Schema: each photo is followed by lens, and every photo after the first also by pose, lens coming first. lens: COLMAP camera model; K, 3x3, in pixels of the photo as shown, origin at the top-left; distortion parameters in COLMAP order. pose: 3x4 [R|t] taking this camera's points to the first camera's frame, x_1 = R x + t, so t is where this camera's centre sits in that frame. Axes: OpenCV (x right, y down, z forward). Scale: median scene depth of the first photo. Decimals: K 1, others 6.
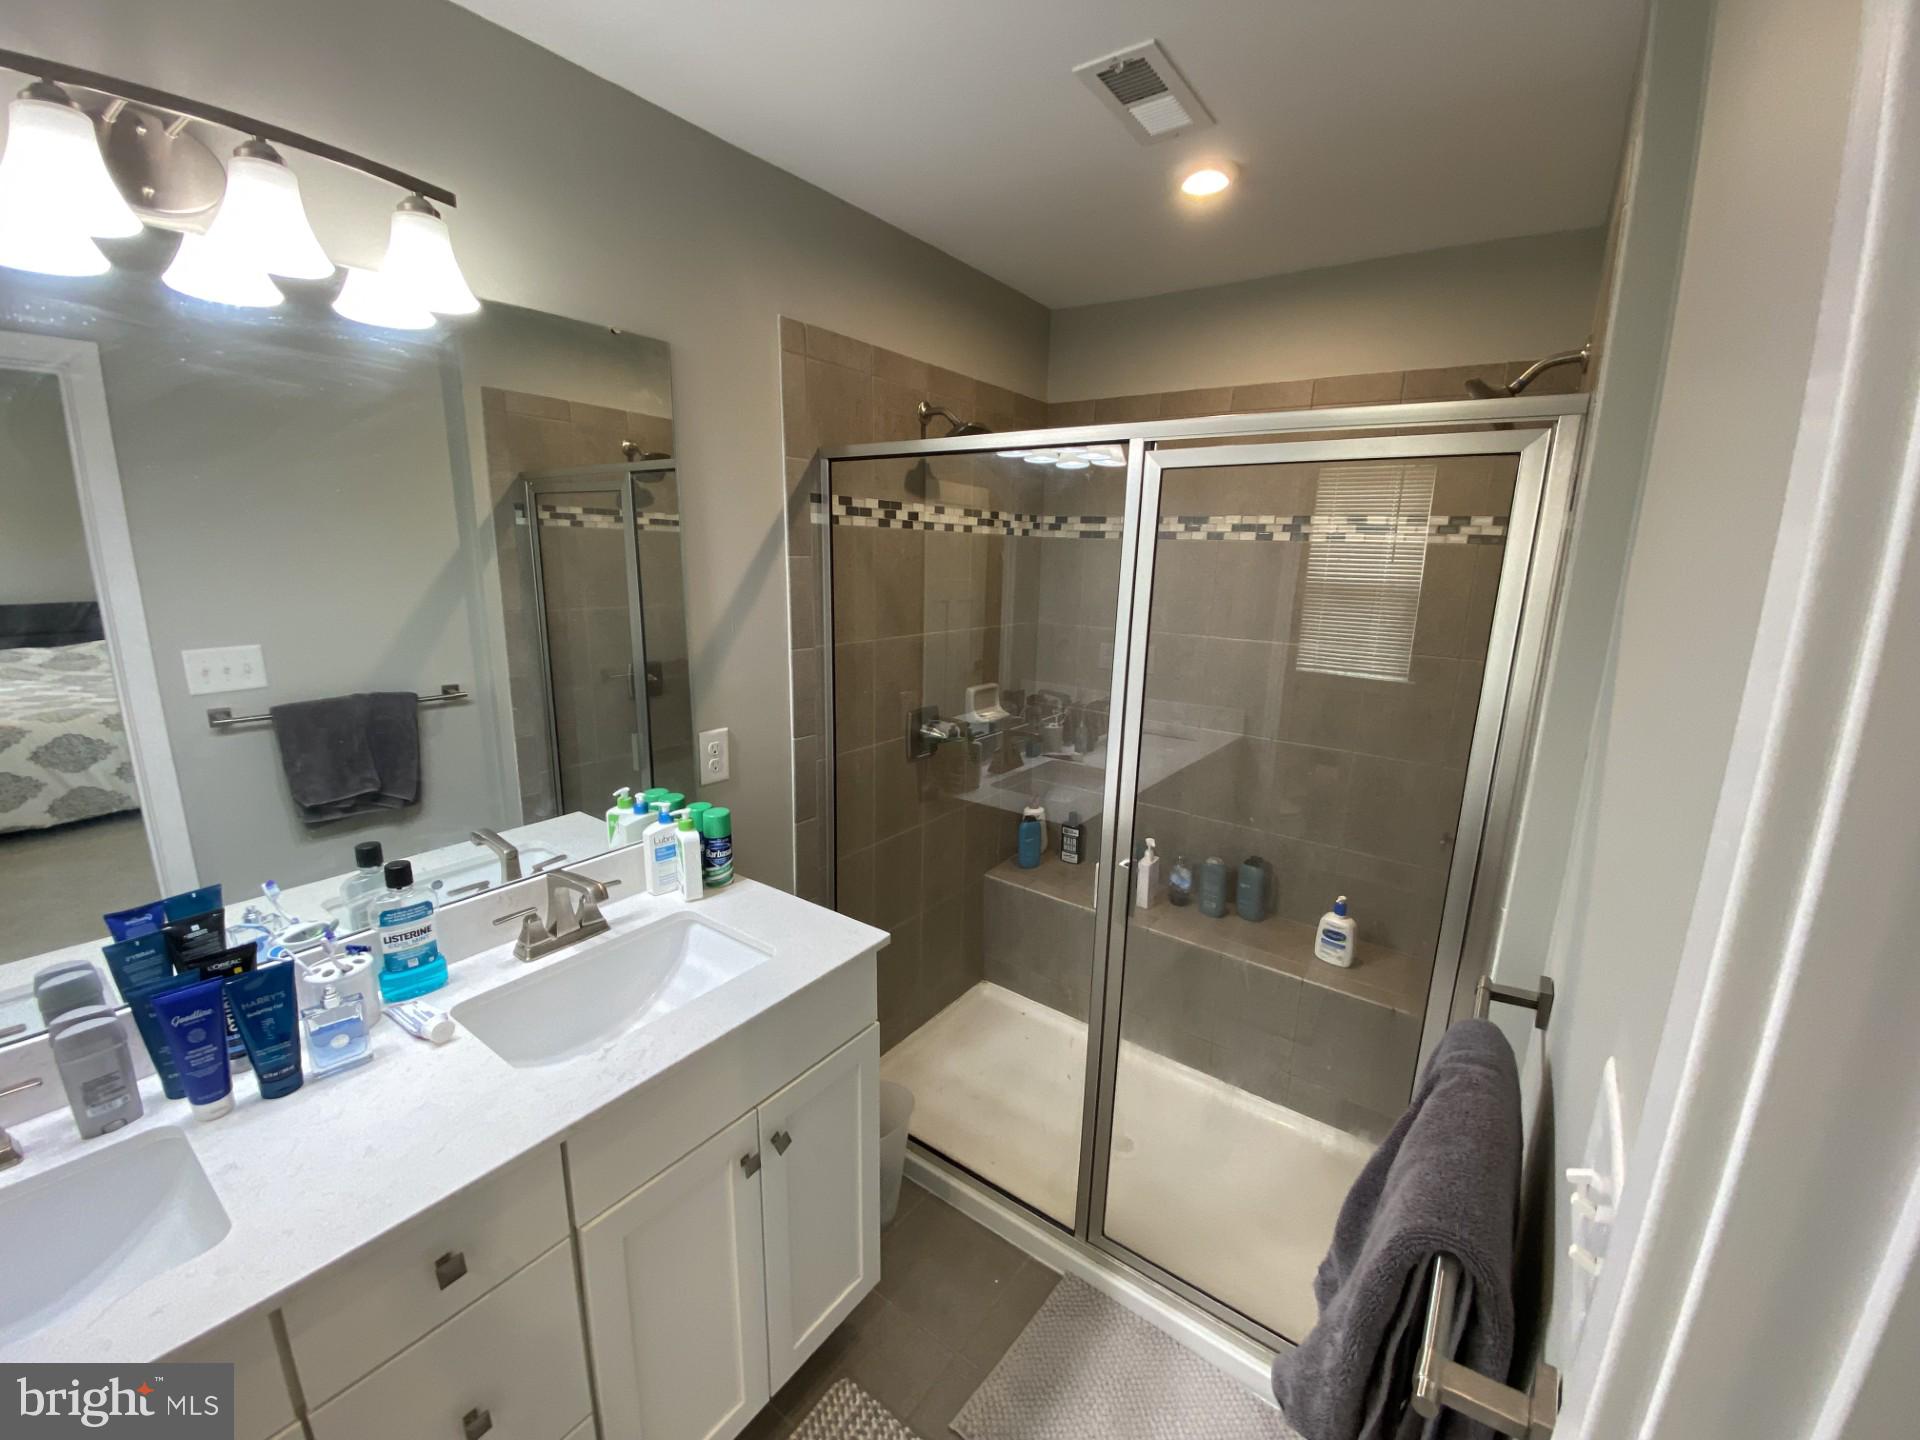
lens RADIAL K [[778.1, 0, 964.2], [0, 778.1, 717.2], [0, 0, 1]] dist [-0.019473, -0.003257]
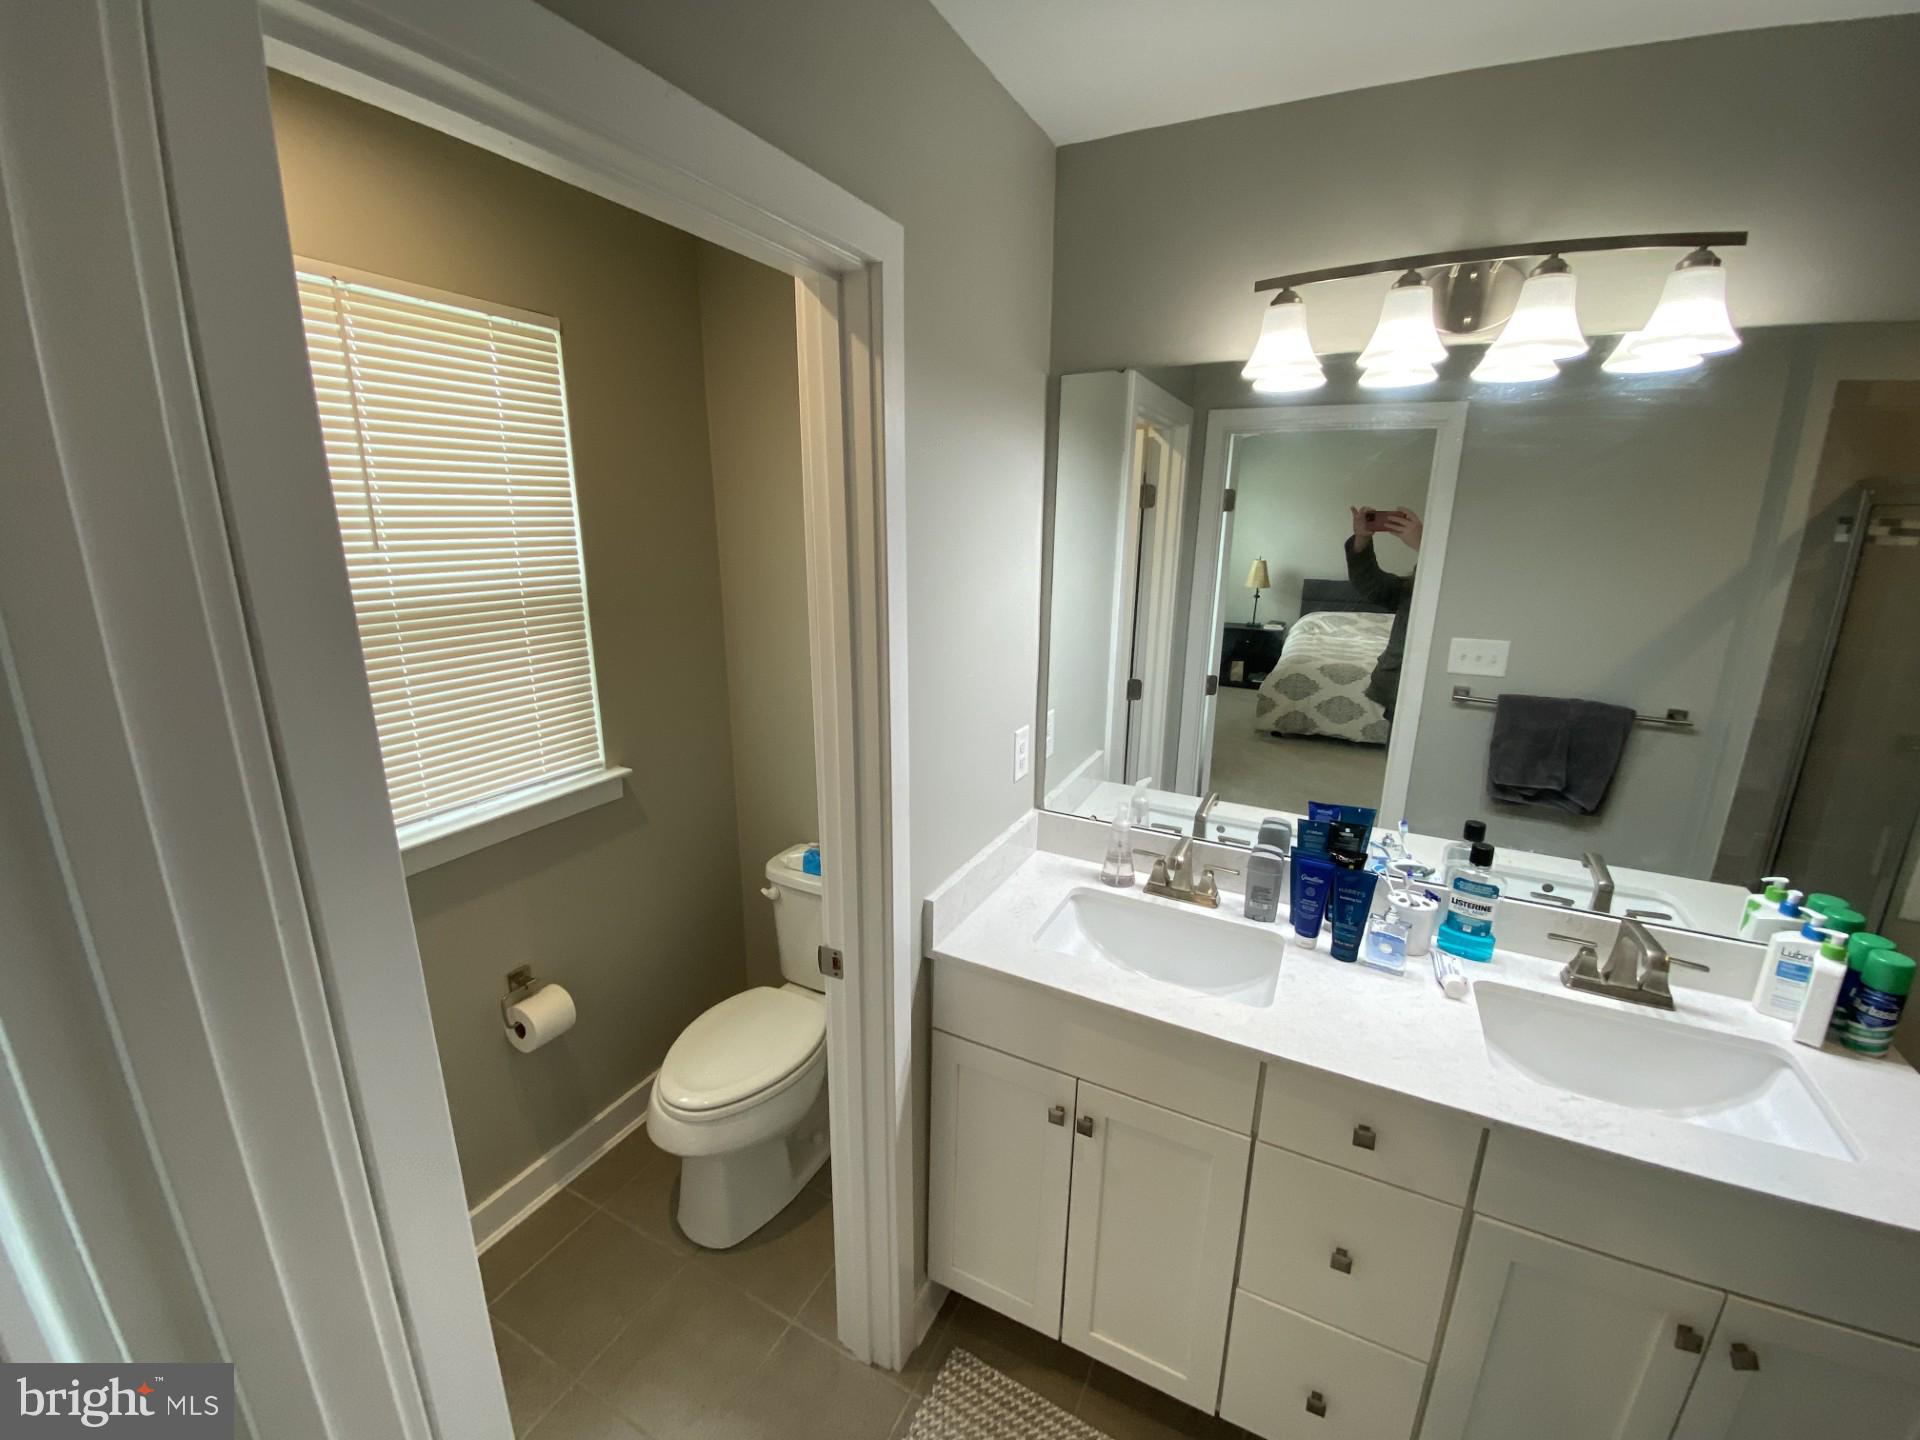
lens RADIAL K [[778.1, 0, 963.2], [0, 778.1, 720.7], [0, 0, 1]] dist [-0.019473, -0.003257]
pose [[0.147415, 0.232341, -0.961398, 0.216403], [-0.219761, 0.955415, 0.197198, -0.046494], [0.964352, 0.182208, 0.191902, -0.034382]]
